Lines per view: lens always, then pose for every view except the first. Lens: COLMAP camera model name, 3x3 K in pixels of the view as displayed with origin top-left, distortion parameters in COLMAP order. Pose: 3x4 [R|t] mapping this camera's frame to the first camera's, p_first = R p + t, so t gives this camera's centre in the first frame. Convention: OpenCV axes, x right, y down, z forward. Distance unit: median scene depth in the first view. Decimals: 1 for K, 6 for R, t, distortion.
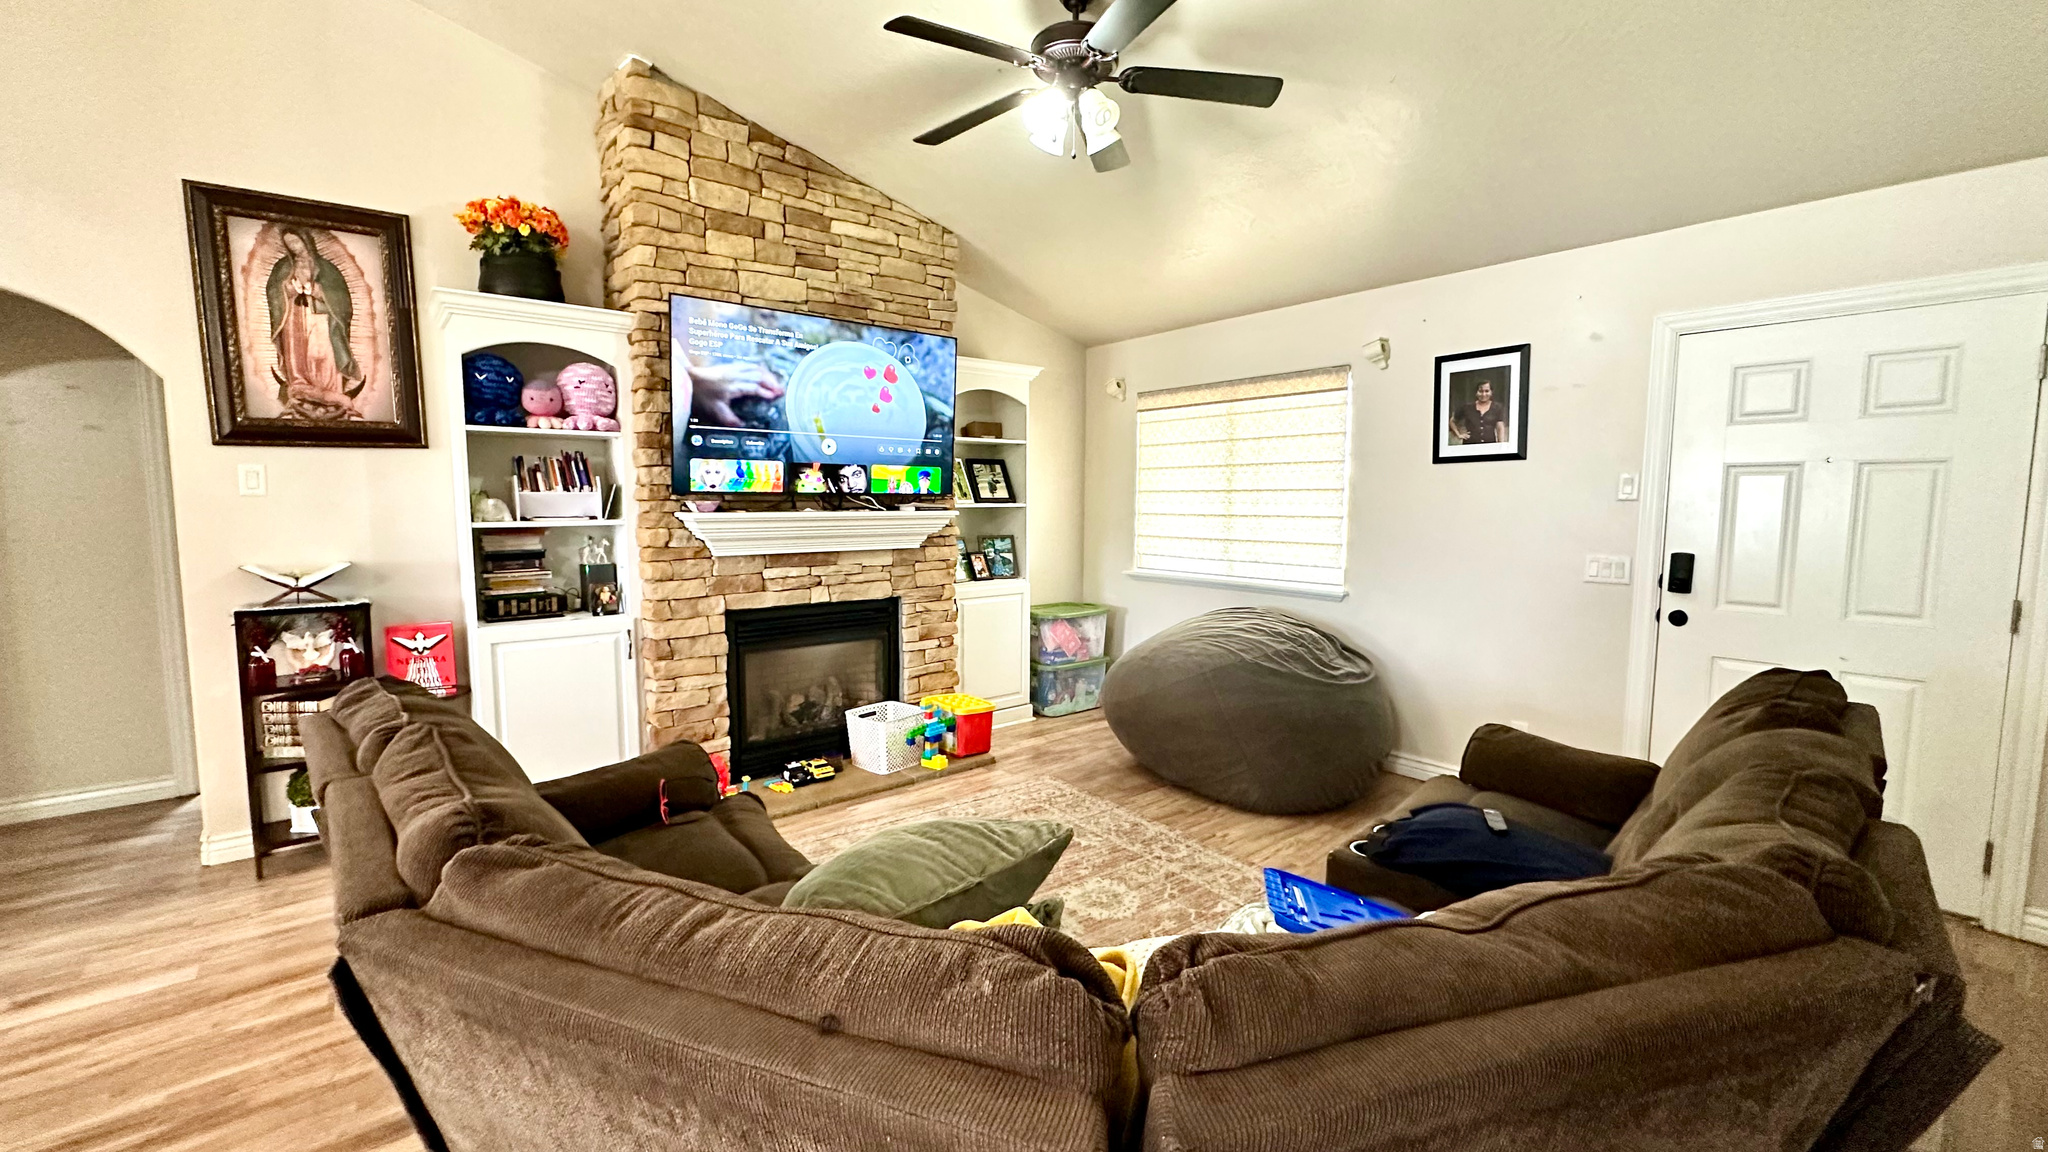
lens RADIAL K [[813.5, 0, 1024.5], [0, 813.5, 570.7], [0, 0, 1]] dist [-0.000860, 0.000599]
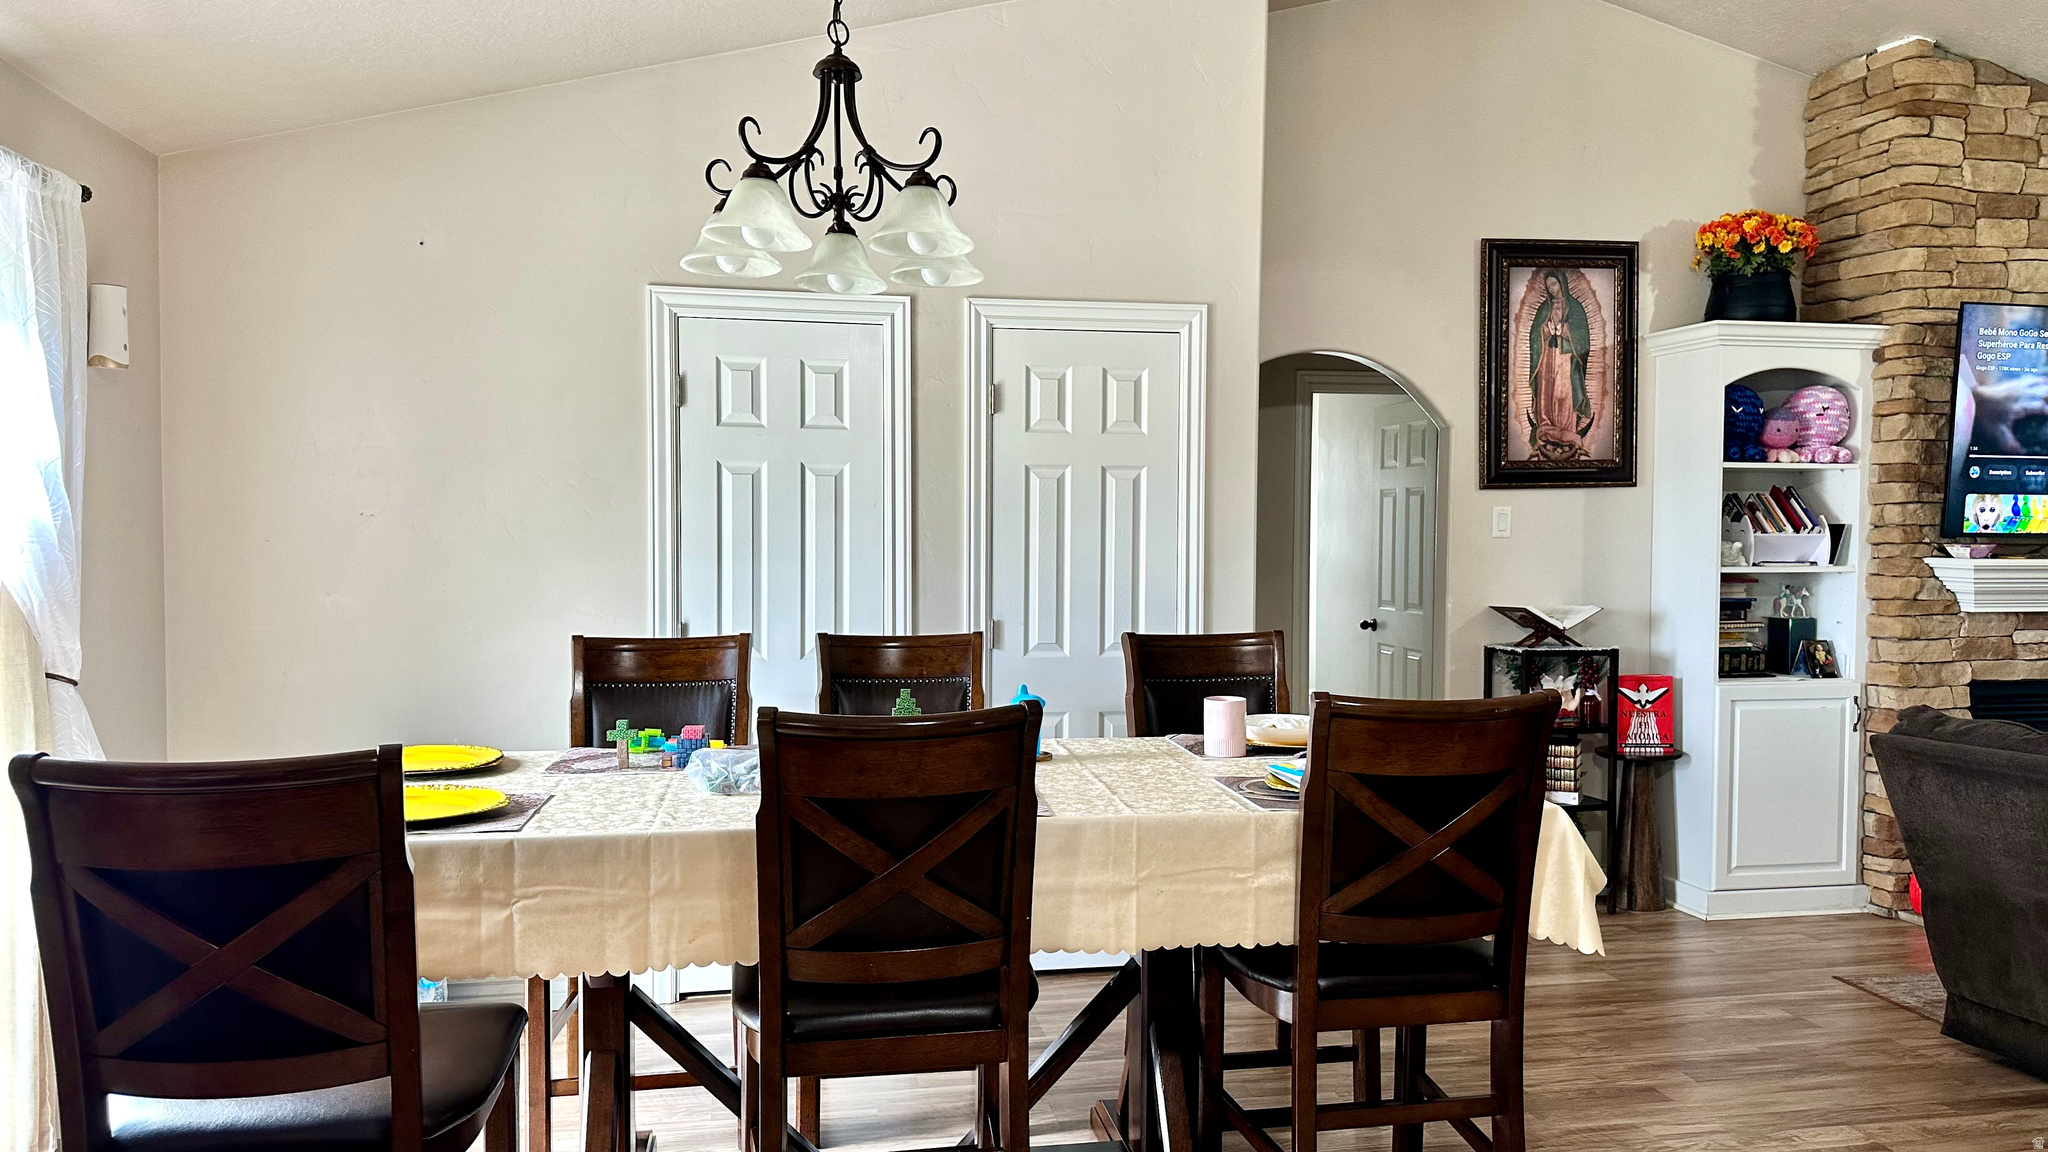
lens RADIAL K [[1461.7, 0, 1027.7], [0, 1461.7, 582.9], [0, 0, 1]] dist [0.051548, -0.059479]
pose [[0.882849, 0.019045, -0.469270, -0.556980], [-0.043167, 0.998239, -0.040697, 0.057406], [0.467669, 0.056186, 0.882116, -0.797106]]
